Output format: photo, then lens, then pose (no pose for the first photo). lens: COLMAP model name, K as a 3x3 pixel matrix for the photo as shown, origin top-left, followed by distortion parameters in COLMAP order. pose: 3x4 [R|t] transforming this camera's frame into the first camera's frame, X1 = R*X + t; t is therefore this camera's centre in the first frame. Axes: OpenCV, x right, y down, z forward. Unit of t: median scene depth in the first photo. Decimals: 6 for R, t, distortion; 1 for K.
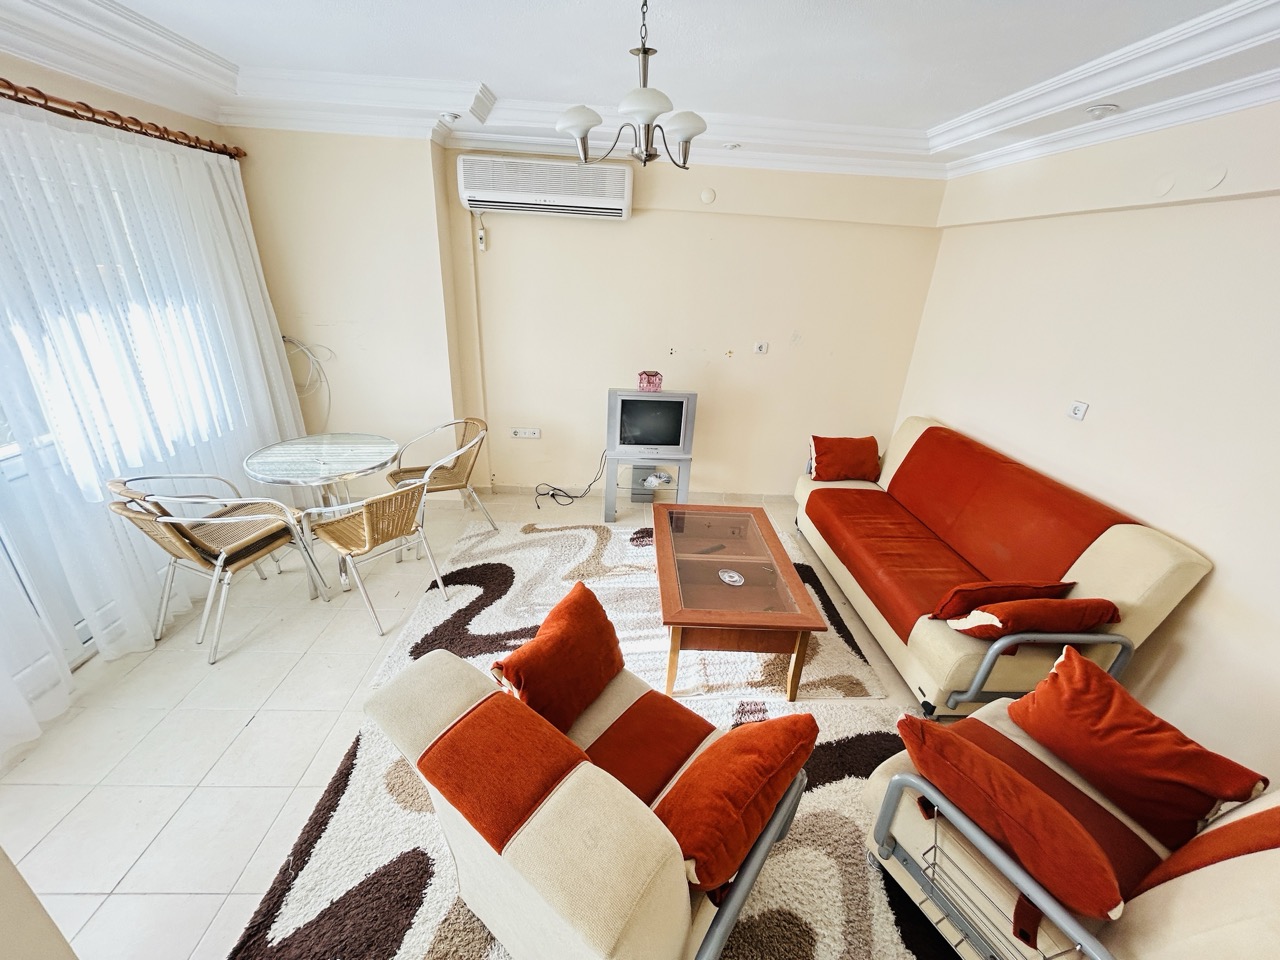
lens RADIAL K [[516.5, 0, 640.8], [0, 516.5, 482.4], [0, 0, 1]] dist [-0.001130, -0.000072]
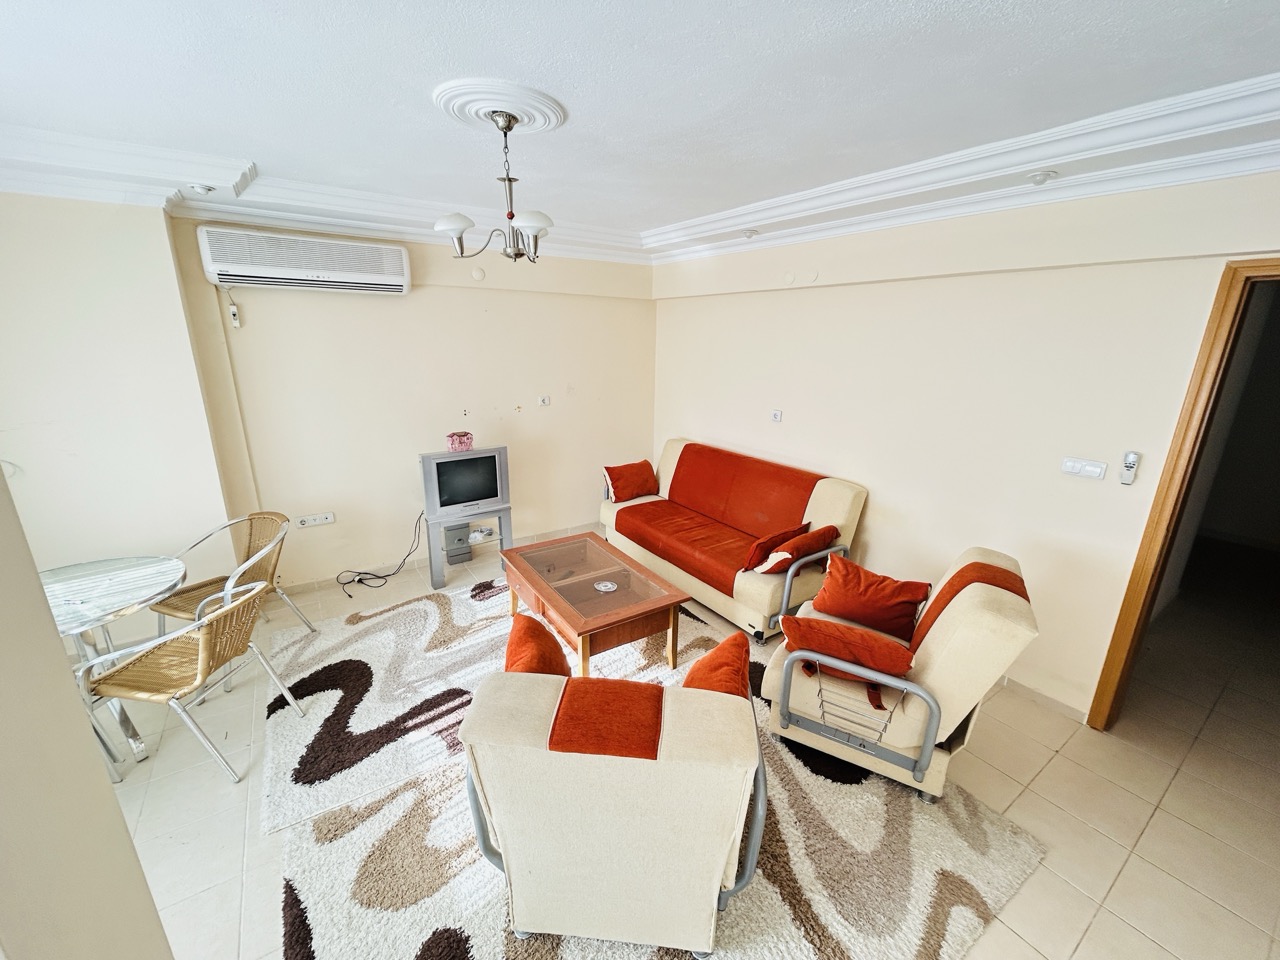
lens RADIAL K [[516.5, 0, 643.4], [0, 516.5, 482.2], [0, 0, 1]] dist [-0.000339, 0.000297]
pose [[0.842957, -0.184554, 0.505336, -0.237261], [0.237298, 0.970555, -0.041384, 0.016950], [-0.482818, 0.154800, 0.861930, -0.076794]]
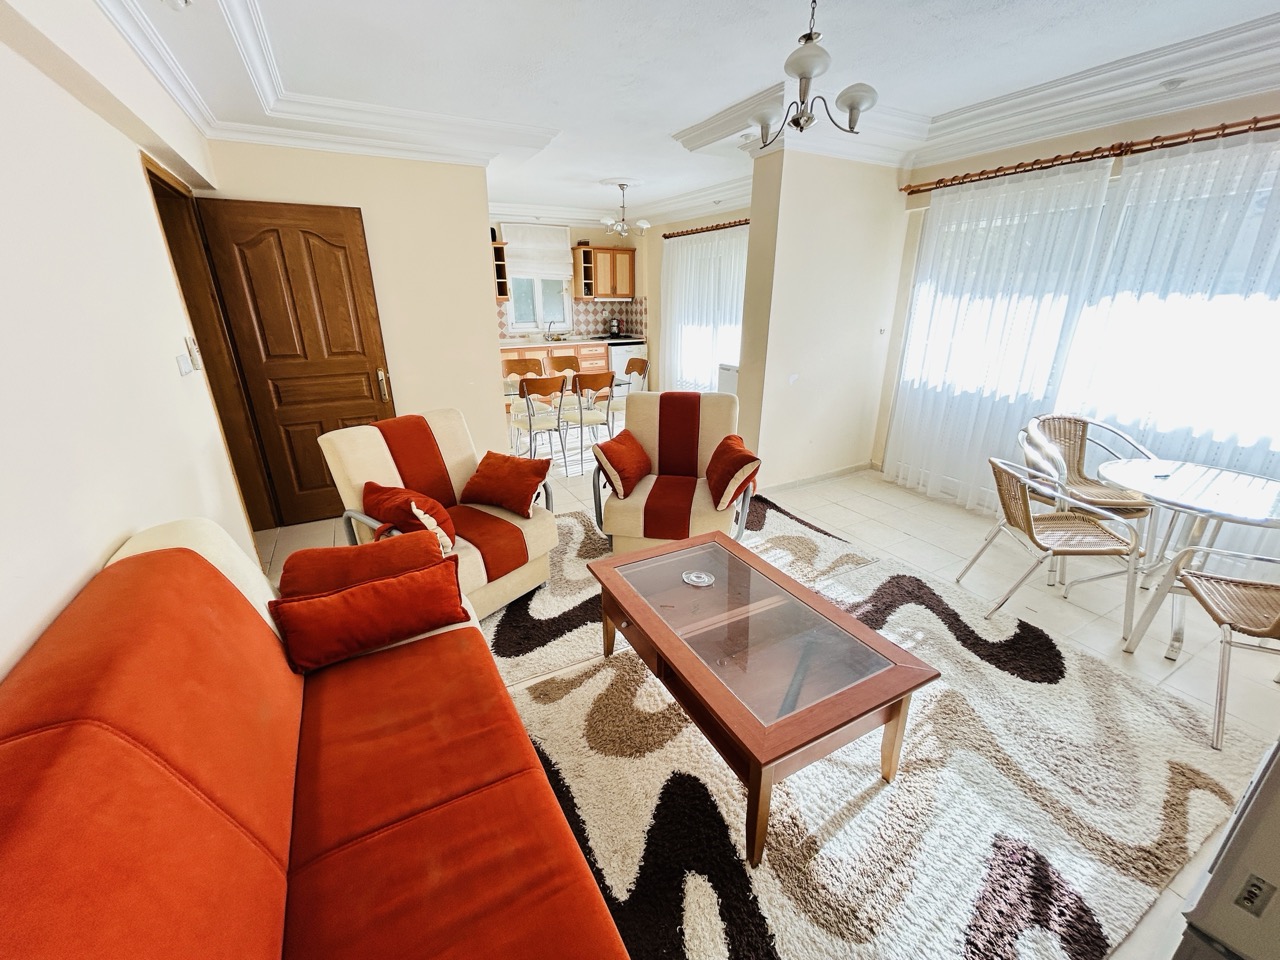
lens RADIAL K [[516.5, 0, 640.8], [0, 516.5, 482.4], [0, 0, 1]] dist [-0.001130, -0.000072]
pose [[-0.894220, 0.109505, -0.434027, 0.472035], [-0.213275, 0.748257, 0.628192, -0.343956], [0.393554, 0.654309, -0.645752, 1.089401]]
